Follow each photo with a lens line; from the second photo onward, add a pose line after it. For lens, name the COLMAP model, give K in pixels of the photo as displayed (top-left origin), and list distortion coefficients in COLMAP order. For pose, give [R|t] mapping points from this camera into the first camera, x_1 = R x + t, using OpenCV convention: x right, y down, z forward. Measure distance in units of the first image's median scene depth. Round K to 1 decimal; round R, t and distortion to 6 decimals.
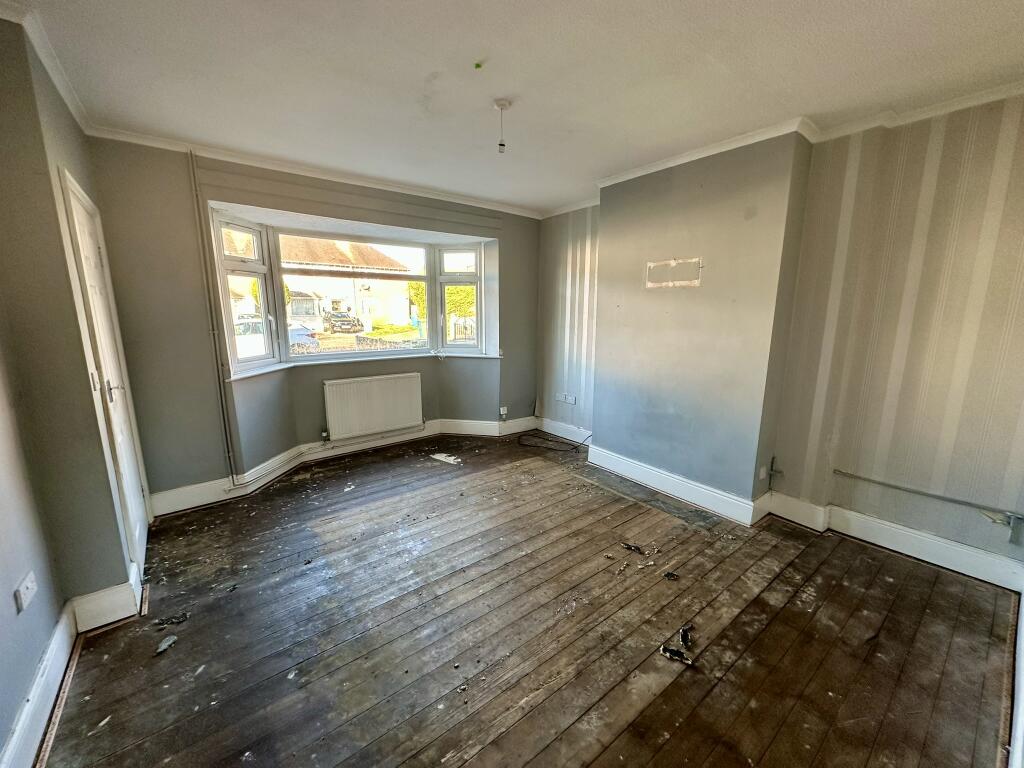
lens RADIAL K [[406.4, 0, 512.5], [0, 406.4, 385.2], [0, 0, 1]] dist [-0.000882, 0.000403]
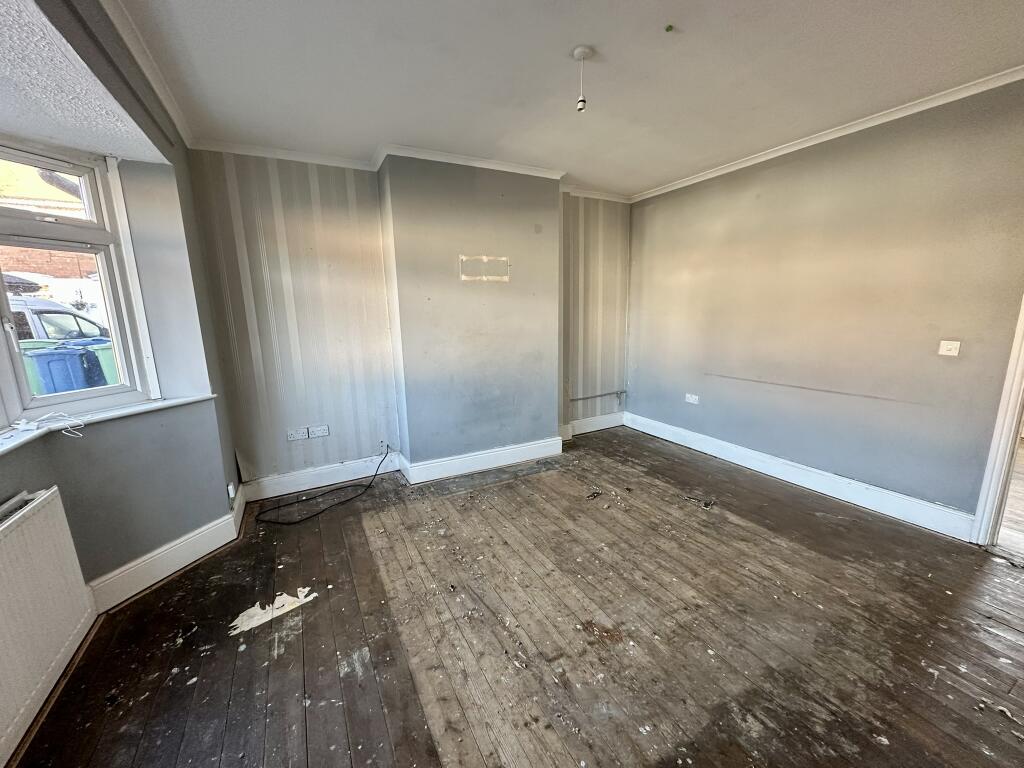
lens RADIAL K [[406.4, 0, 512.0], [0, 406.4, 384.6], [0, 0, 1]] dist [-0.000882, 0.000403]
pose [[0.174729, -0.193558, 0.965404, -0.695943], [0.201510, 0.966764, 0.157359, -0.130503], [-0.963776, 0.167043, 0.207925, 0.752007]]
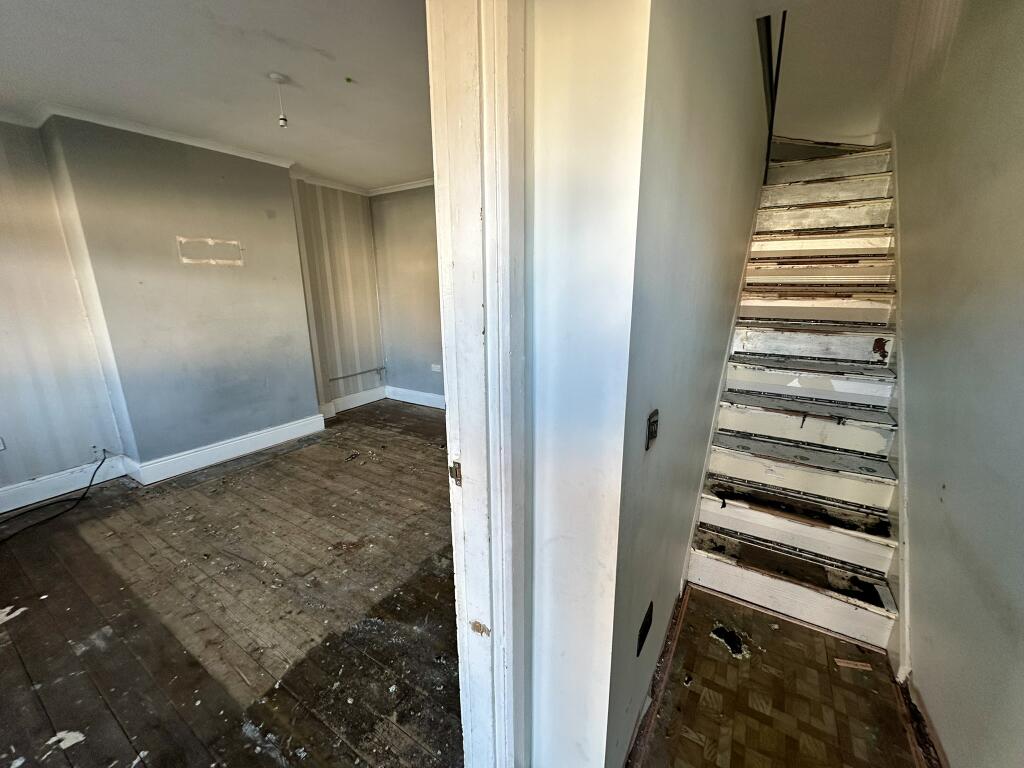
lens RADIAL K [[406.4, 0, 510.3], [0, 406.4, 383.8], [0, 0, 1]] dist [-0.000882, 0.000403]
pose [[-0.334249, -0.224274, 0.915412, -0.904108], [0.181973, 0.937642, 0.296165, -0.123649], [-0.924750, 0.265574, -0.272594, 0.657230]]
